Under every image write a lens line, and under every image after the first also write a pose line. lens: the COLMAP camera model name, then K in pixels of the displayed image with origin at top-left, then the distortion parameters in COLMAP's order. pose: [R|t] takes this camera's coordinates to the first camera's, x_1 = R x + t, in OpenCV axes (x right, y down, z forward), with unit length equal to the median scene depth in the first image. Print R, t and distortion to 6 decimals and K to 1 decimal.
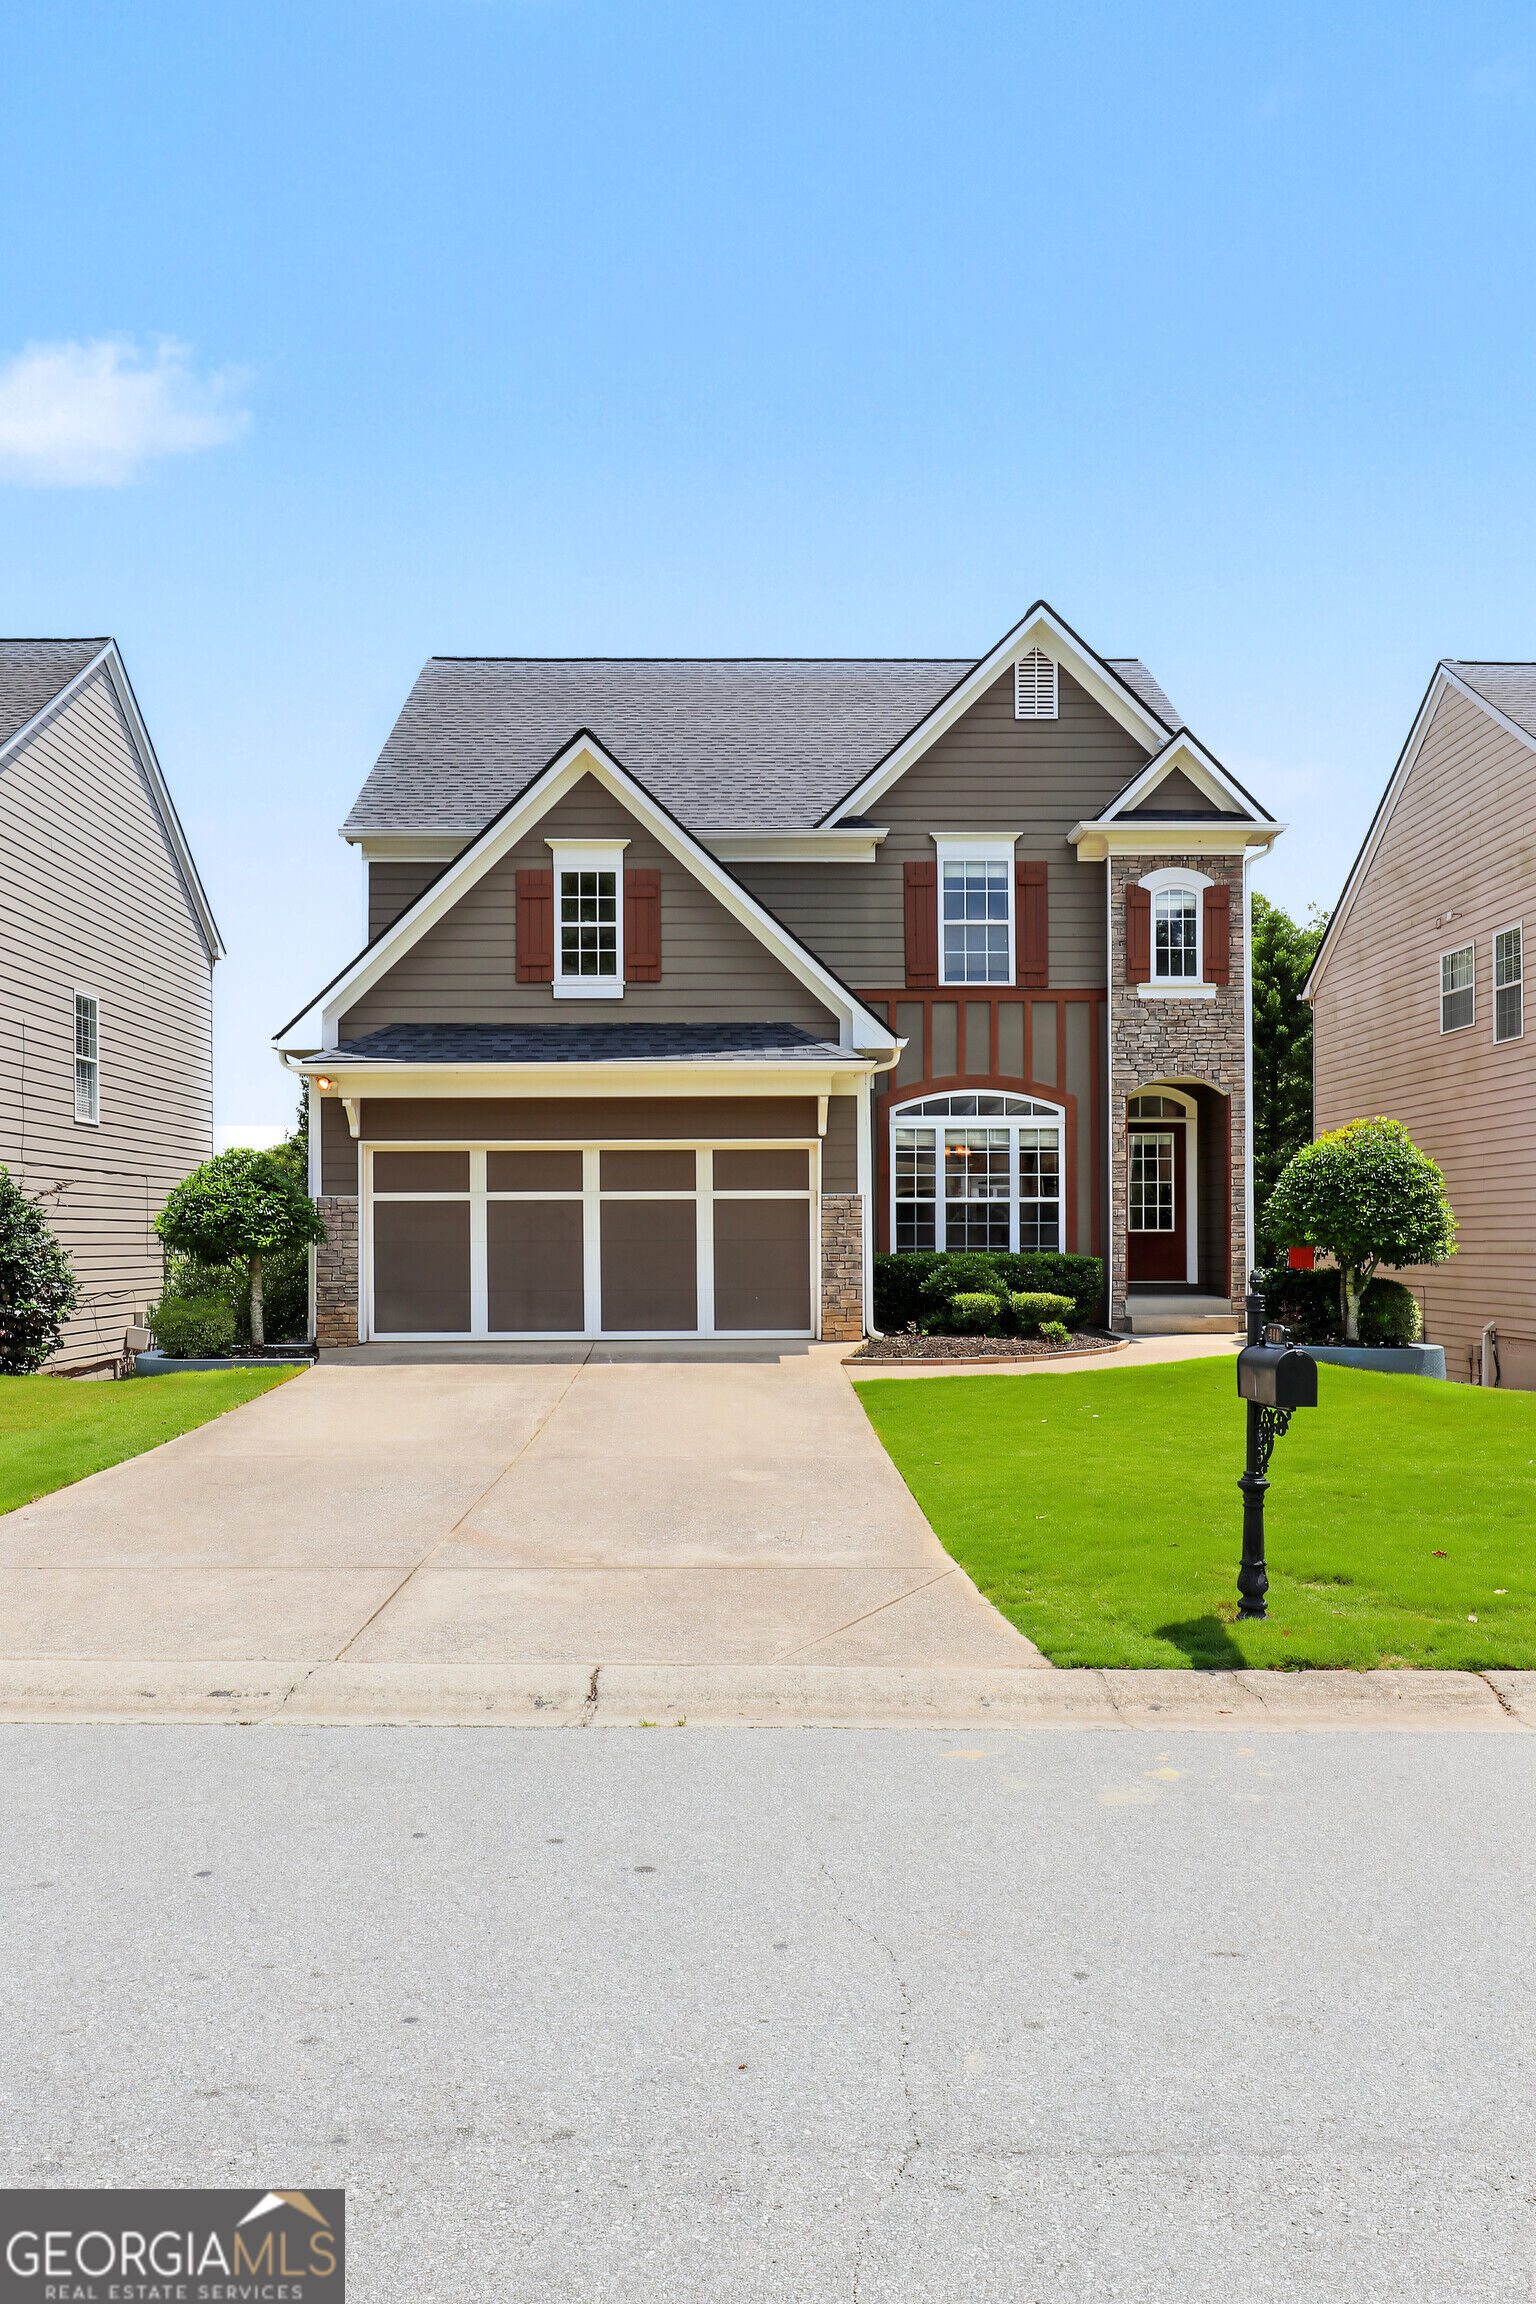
lens RADIAL K [[1736.4, 0, 766.6], [0, 1736.4, 1186.5], [0, 0, 1]] dist [-0.001209, -0.000373]
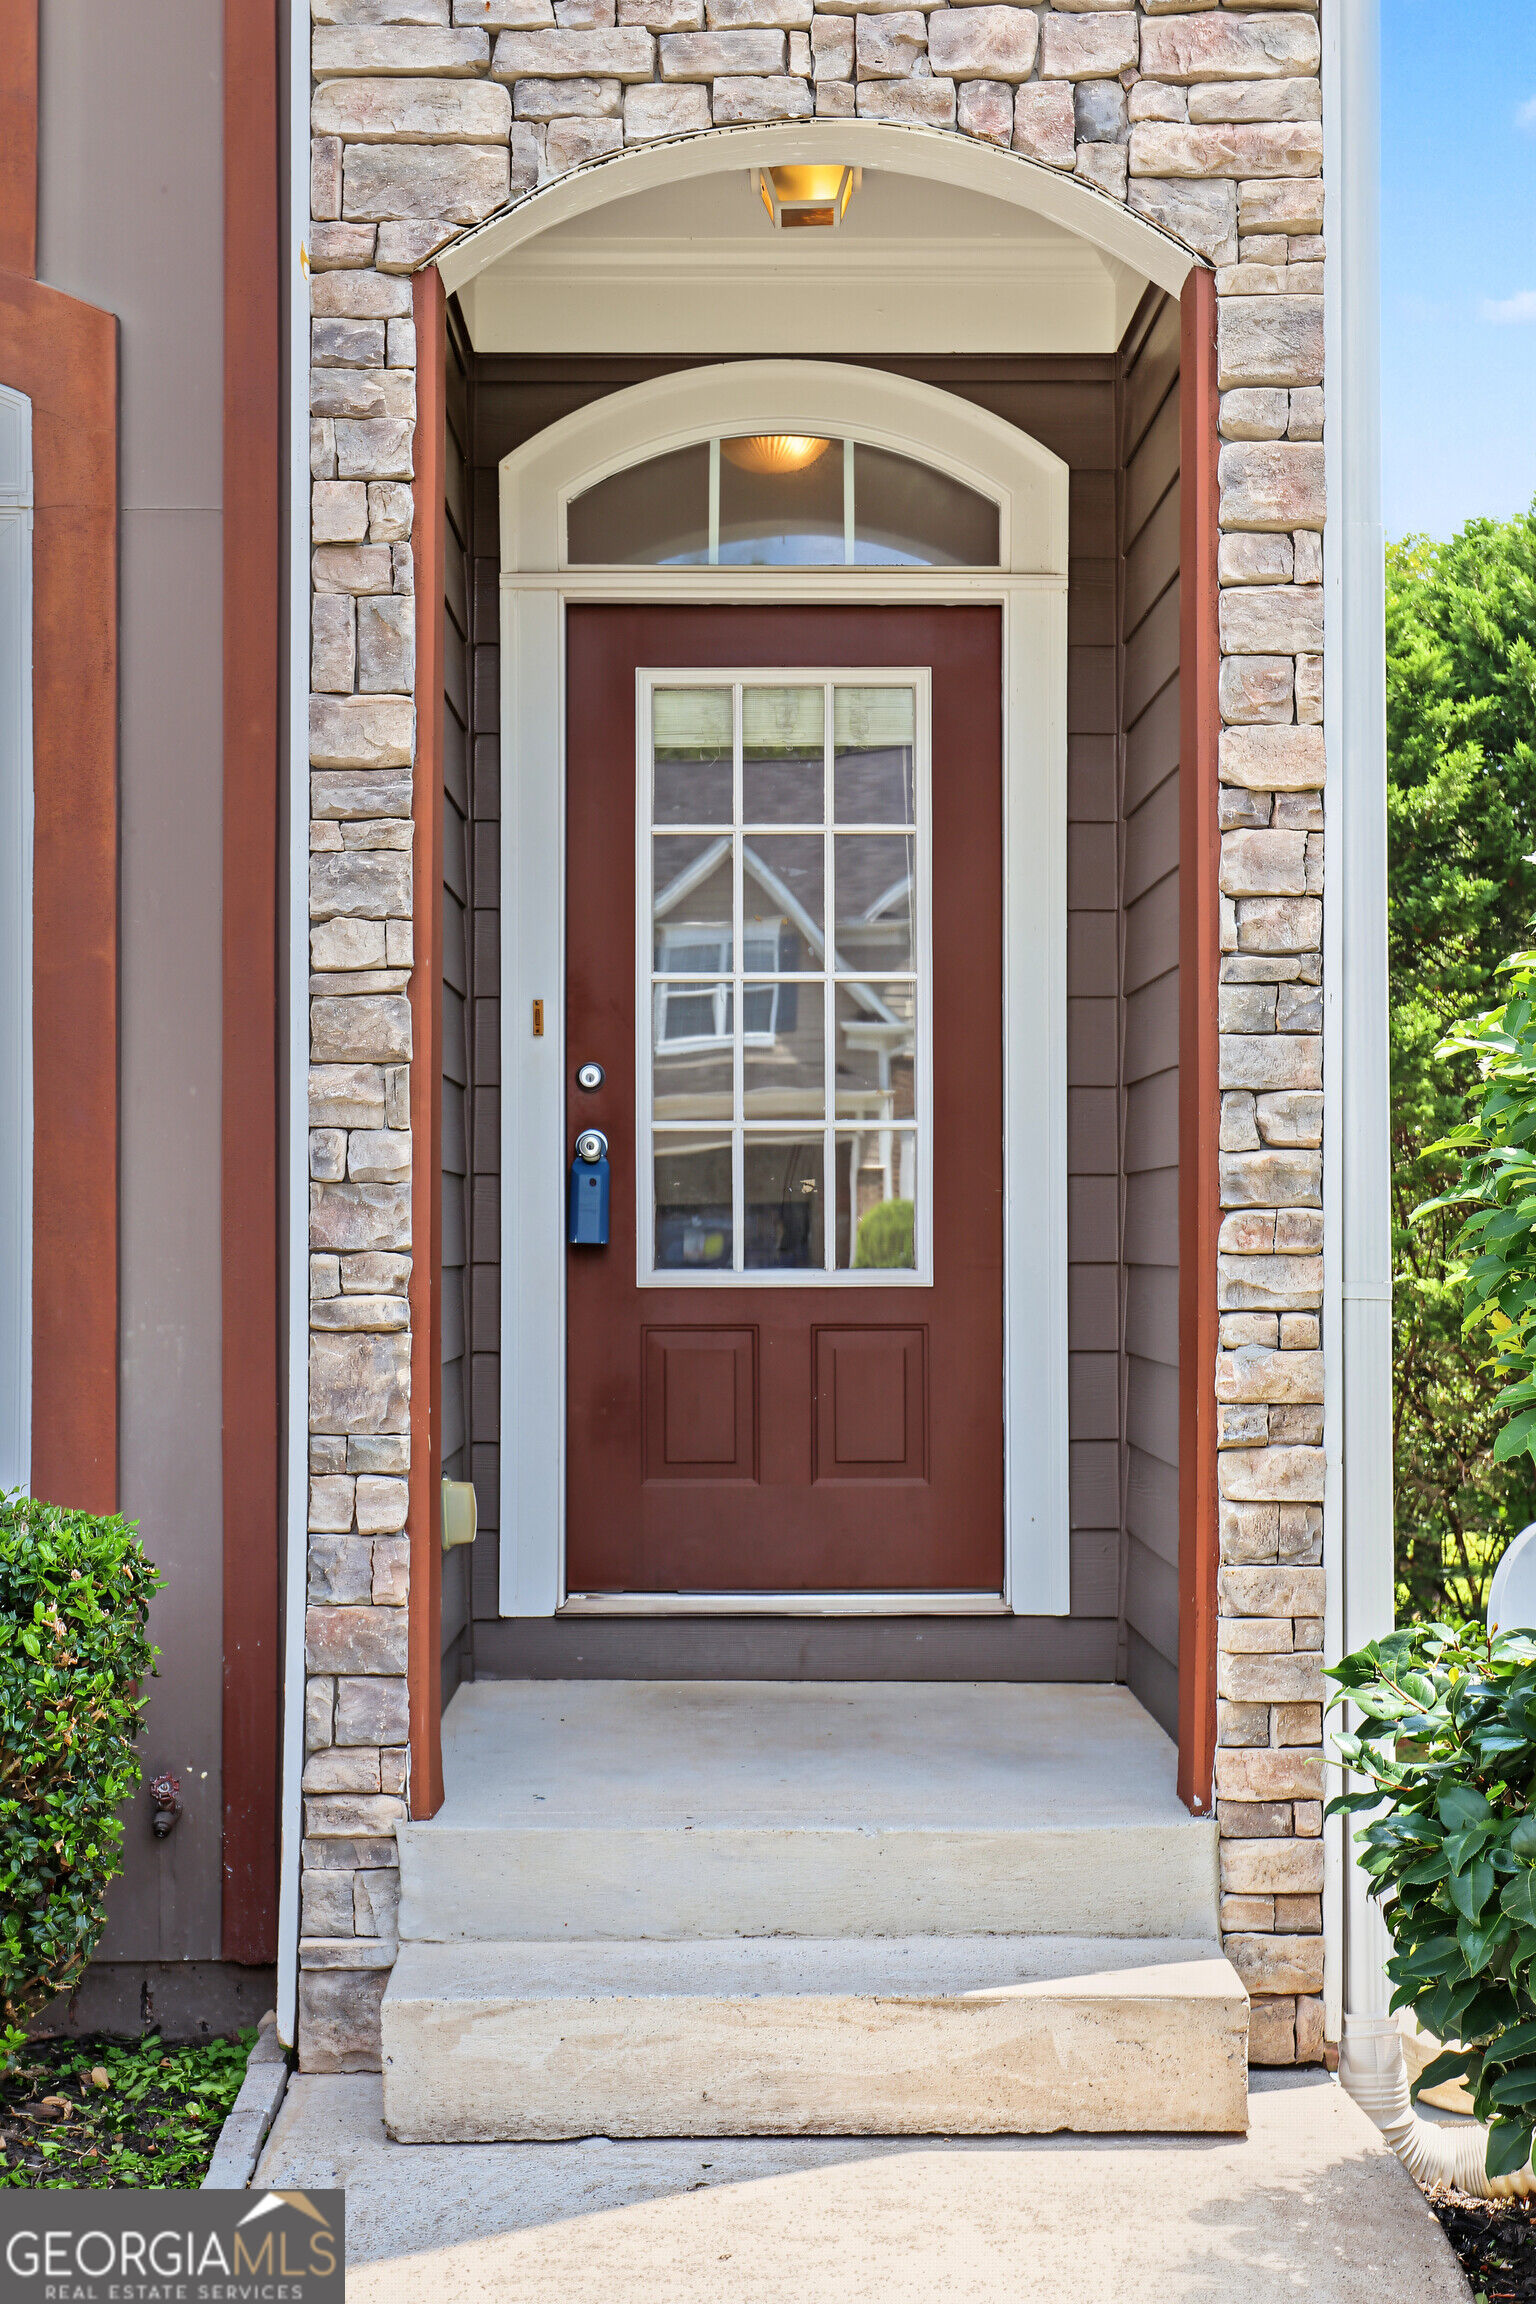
lens RADIAL K [[2826.9, 0, 768.0], [0, 2826.9, 1152.0], [0, 0, 1]] dist [-0.000291, -0.002085]
pose [[0.999998, 0.000947, -0.001908, 0.227052], [-0.000951, 0.999998, -0.001920, 0.014555], [0.001906, 0.001922, 0.999996, 0.763152]]
